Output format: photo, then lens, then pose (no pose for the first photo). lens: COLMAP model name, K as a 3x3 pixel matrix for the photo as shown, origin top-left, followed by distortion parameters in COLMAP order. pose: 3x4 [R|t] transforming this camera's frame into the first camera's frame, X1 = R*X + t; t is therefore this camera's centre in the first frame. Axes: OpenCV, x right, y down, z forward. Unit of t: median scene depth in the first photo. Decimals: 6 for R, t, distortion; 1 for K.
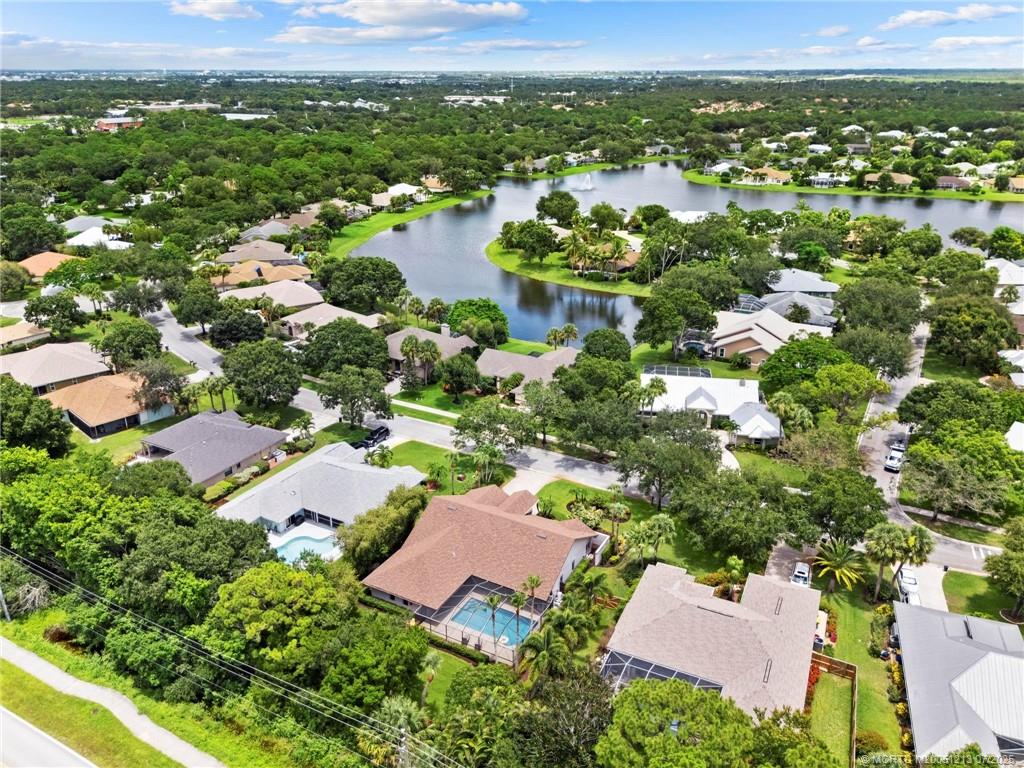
lens RADIAL K [[753.9, 0, 510.3], [0, 753.9, 380.0], [0, 0, 1]] dist [0.063539, -0.053445]
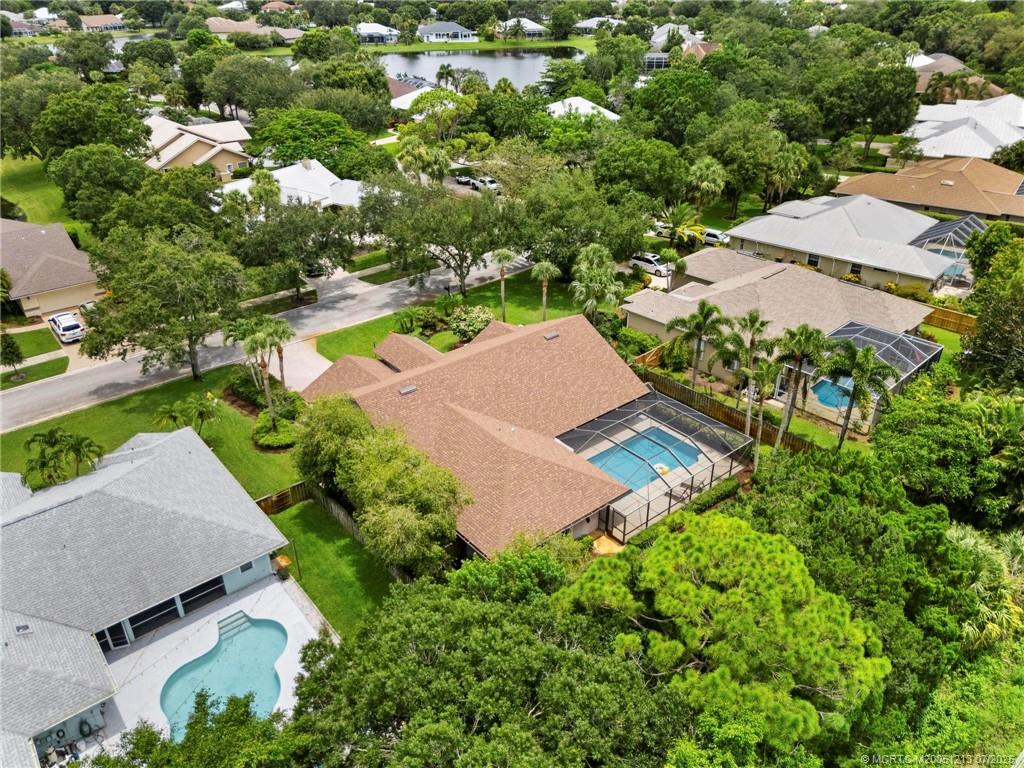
lens RADIAL K [[753.9, 0, 509.7], [0, 753.9, 381.2], [0, 0, 1]] dist [0.063539, -0.053445]
pose [[0.377074, -0.456608, 0.805806, -0.368086], [0.356940, 0.874466, 0.328486, 0.016989], [-0.854640, 0.163761, 0.492720, 0.549604]]
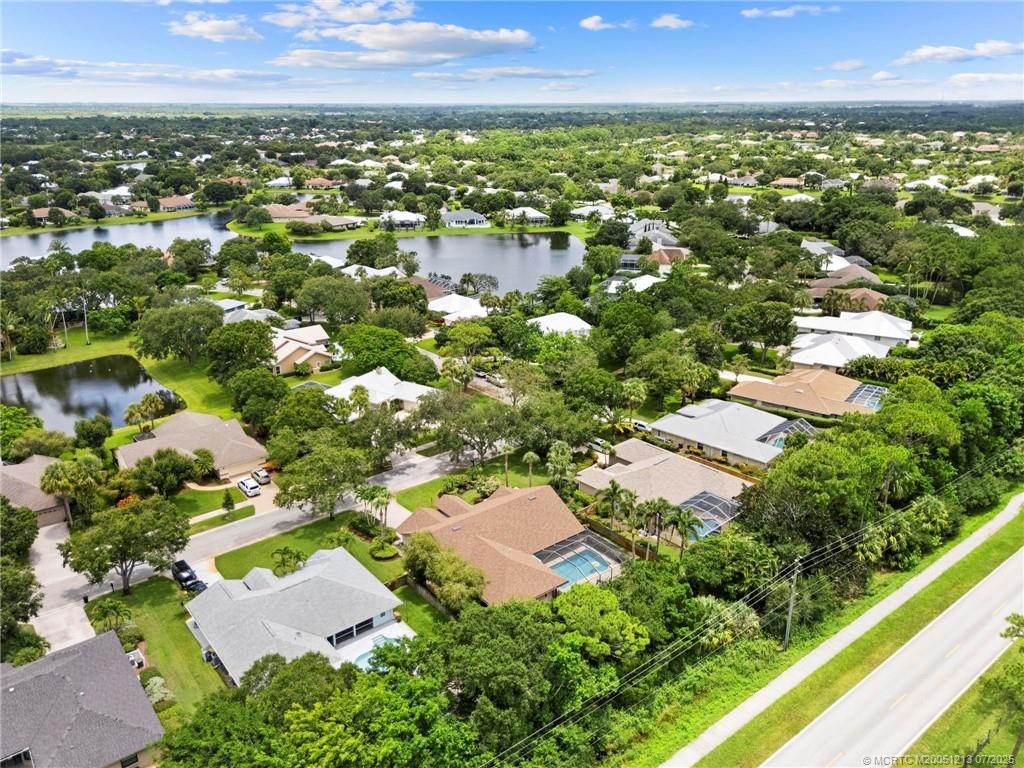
lens RADIAL K [[753.9, 0, 511.8], [0, 753.9, 382.9], [0, 0, 1]] dist [0.063539, -0.053445]
pose [[0.385766, -0.316696, 0.866538, -0.686964], [0.348503, 0.919672, 0.180968, -0.131806], [-0.854243, 0.232180, 0.465147, 0.339004]]
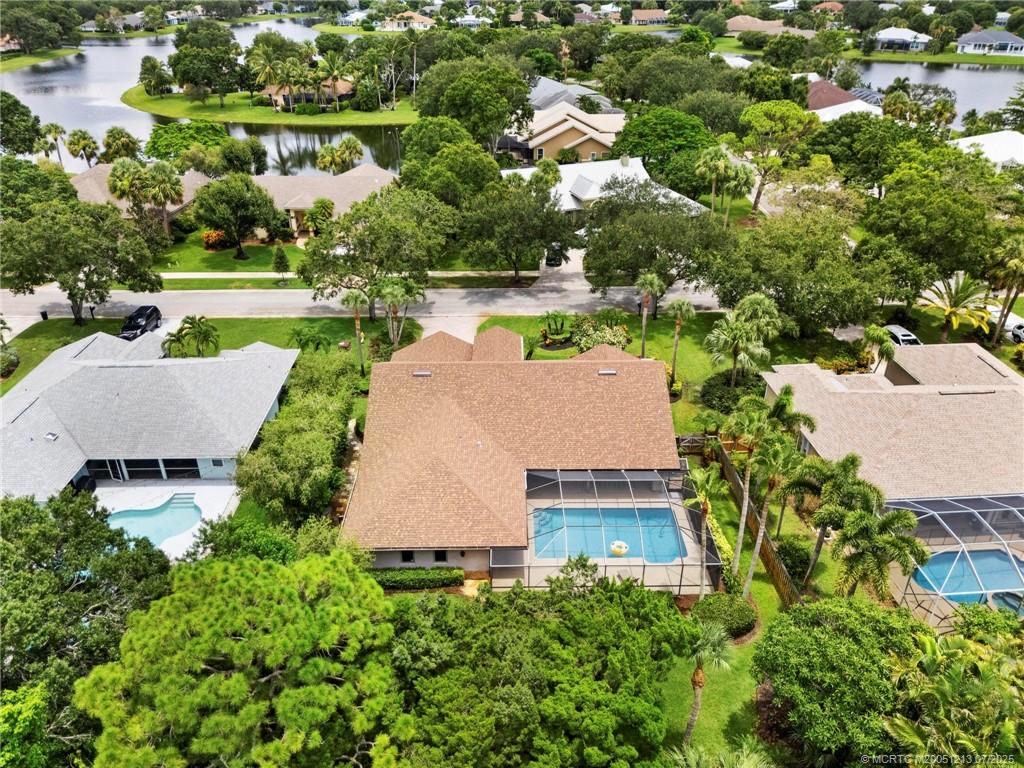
lens RADIAL K [[753.9, 0, 509.3], [0, 753.9, 386.7], [0, 0, 1]] dist [0.063539, -0.053445]
pose [[0.872149, -0.243561, 0.424305, -0.201160], [0.187580, 0.967465, 0.169782, 0.080229], [-0.451852, -0.068484, 0.889460, 0.395457]]
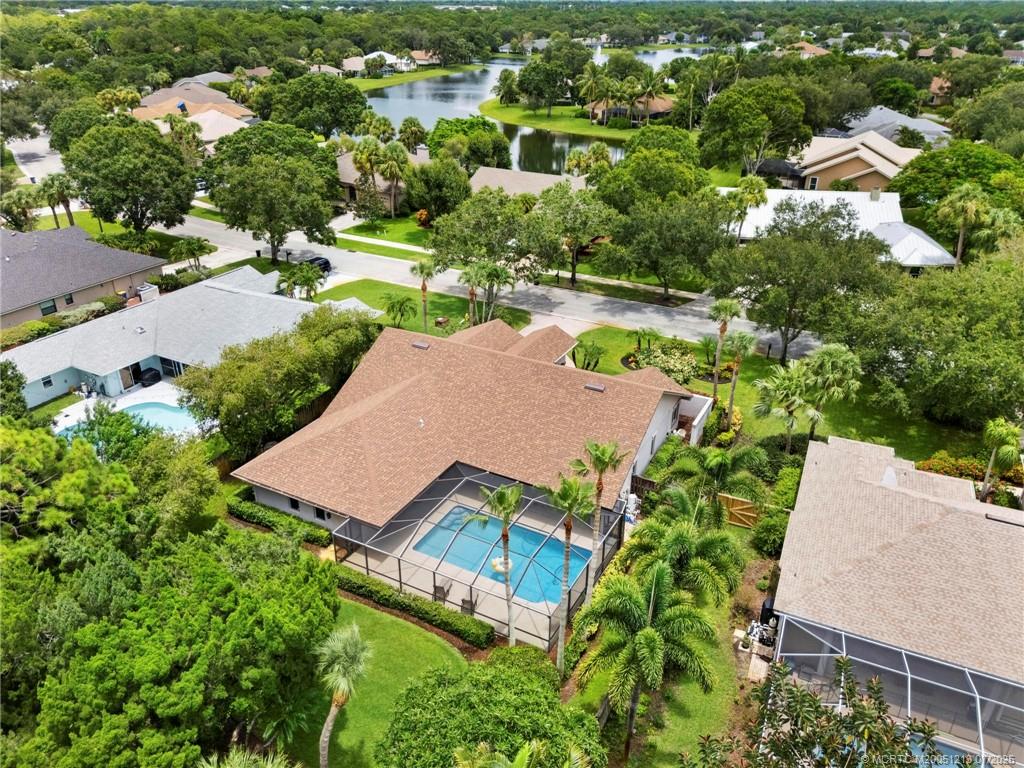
lens RADIAL K [[753.9, 0, 508.1], [0, 753.9, 382.7], [0, 0, 1]] dist [0.063539, -0.053445]
pose [[0.999979, 0.000315, 0.006542, -0.014947], [-0.000876, 0.996305, 0.085885, 0.120758], [-0.006490, -0.085889, 0.996284, 0.375802]]
